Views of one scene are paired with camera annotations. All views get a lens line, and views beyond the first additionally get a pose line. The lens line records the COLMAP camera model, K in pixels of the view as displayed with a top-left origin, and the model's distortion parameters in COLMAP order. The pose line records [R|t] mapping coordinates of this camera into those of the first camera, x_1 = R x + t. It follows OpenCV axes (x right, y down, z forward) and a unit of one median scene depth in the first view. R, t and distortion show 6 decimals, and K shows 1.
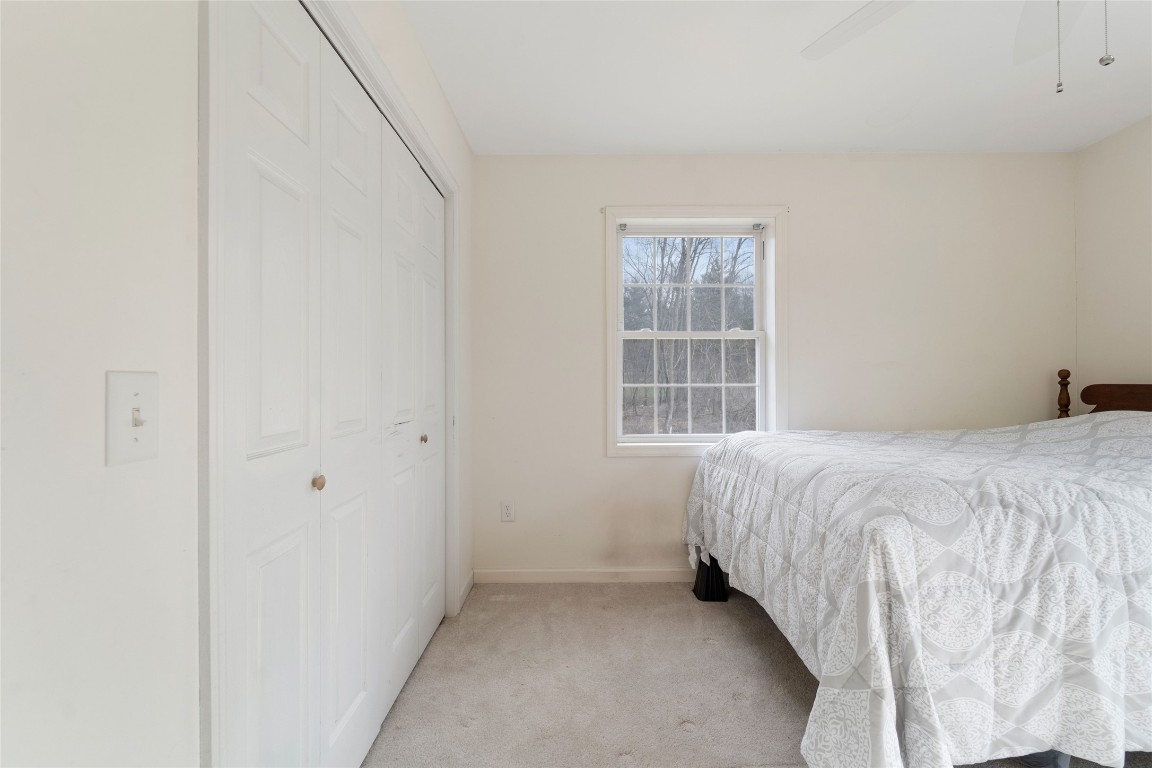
lens RADIAL K [[462.7, 0, 576.7], [0, 462.7, 382.3], [0, 0, 1]] dist [0.000778, -0.000703]
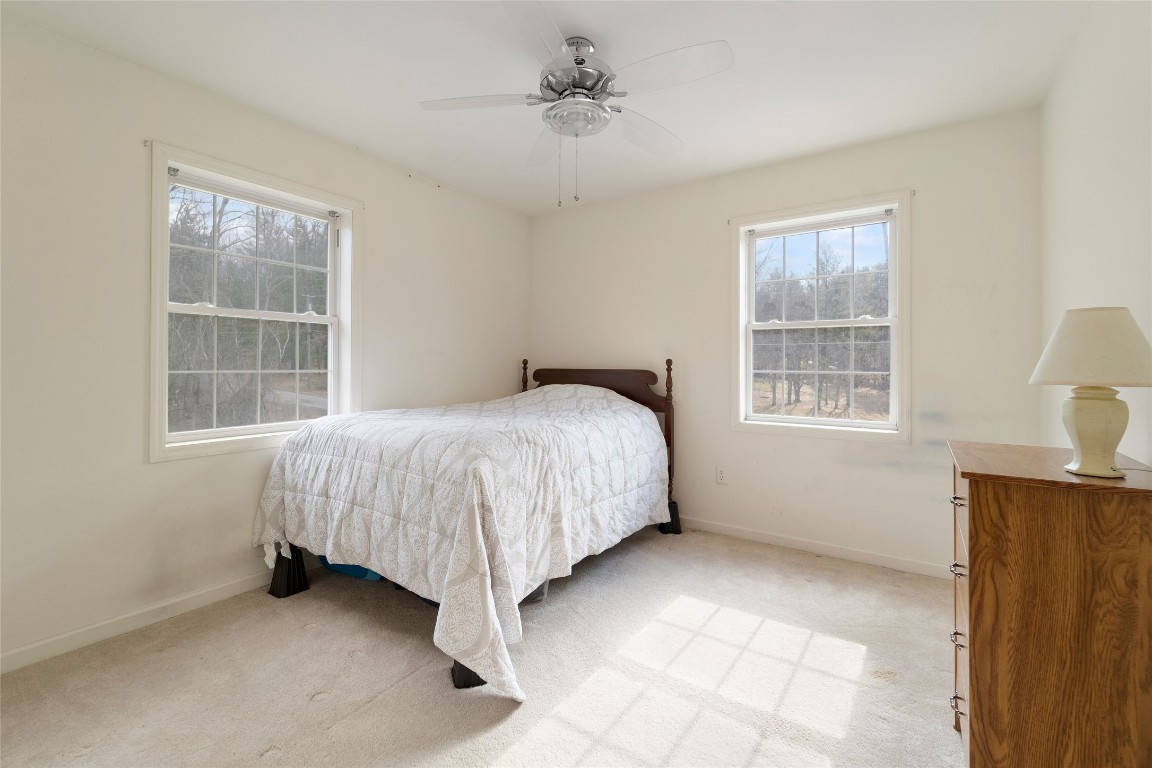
lens RADIAL K [[477.1, 0, 593.7], [0, 477.1, 388.5], [0, 0, 1]] dist [0.001325, -0.001025]
pose [[0.541775, -0.036452, 0.839732, -0.292409], [0.000332, 0.999068, 0.043154, 0.002100], [-0.840523, -0.023101, 0.541283, -0.084276]]
